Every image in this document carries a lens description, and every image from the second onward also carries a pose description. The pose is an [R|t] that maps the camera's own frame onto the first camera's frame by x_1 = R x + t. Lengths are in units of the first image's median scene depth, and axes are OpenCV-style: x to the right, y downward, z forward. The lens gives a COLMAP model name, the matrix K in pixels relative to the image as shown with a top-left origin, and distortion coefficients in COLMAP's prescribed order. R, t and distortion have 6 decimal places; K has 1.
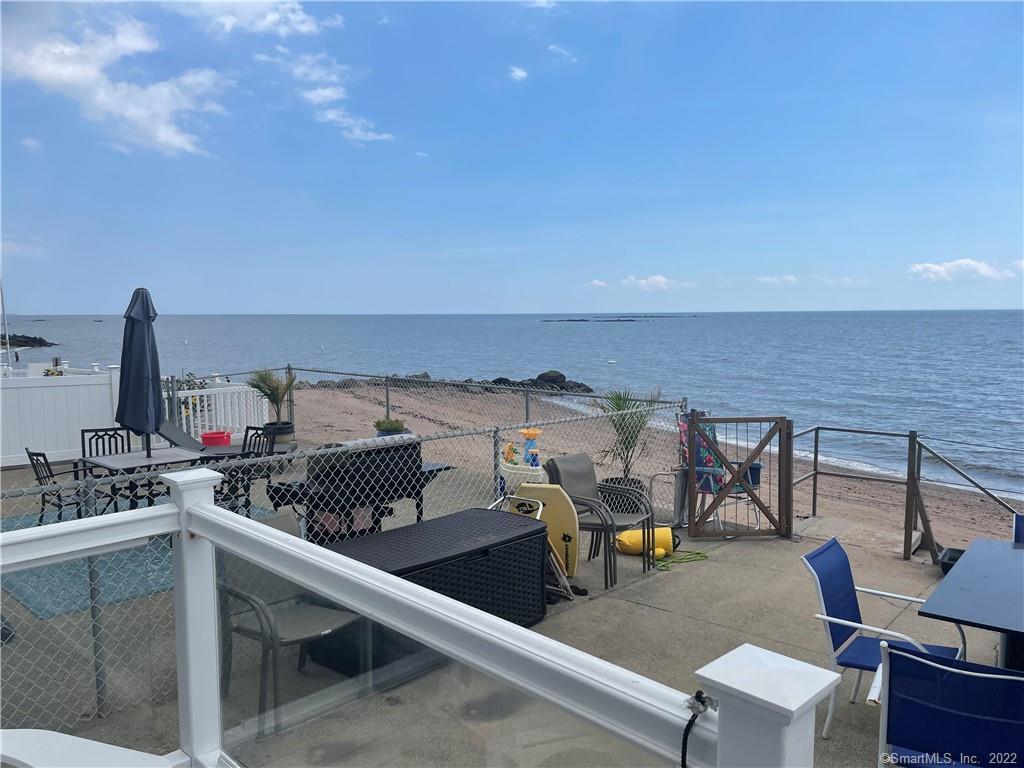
lens RADIAL K [[776.0, 0, 513.3], [0, 776.0, 384.0], [0, 0, 1]] dist [0.066390, -0.059046]
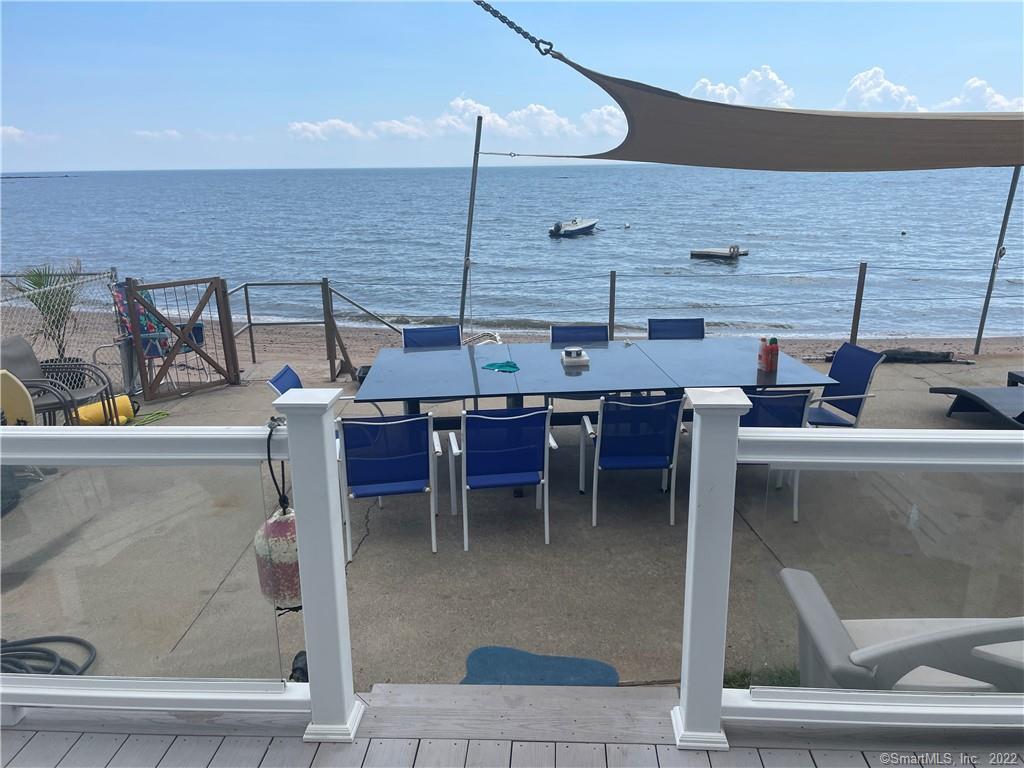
lens RADIAL K [[776.0, 0, 514.5], [0, 776.0, 387.8], [0, 0, 1]] dist [0.066390, -0.059046]
pose [[0.745871, -0.194655, 0.637013, -0.072049], [0.078503, 0.975370, 0.206131, 0.000341], [-0.661448, -0.103740, 0.742782, -0.104227]]
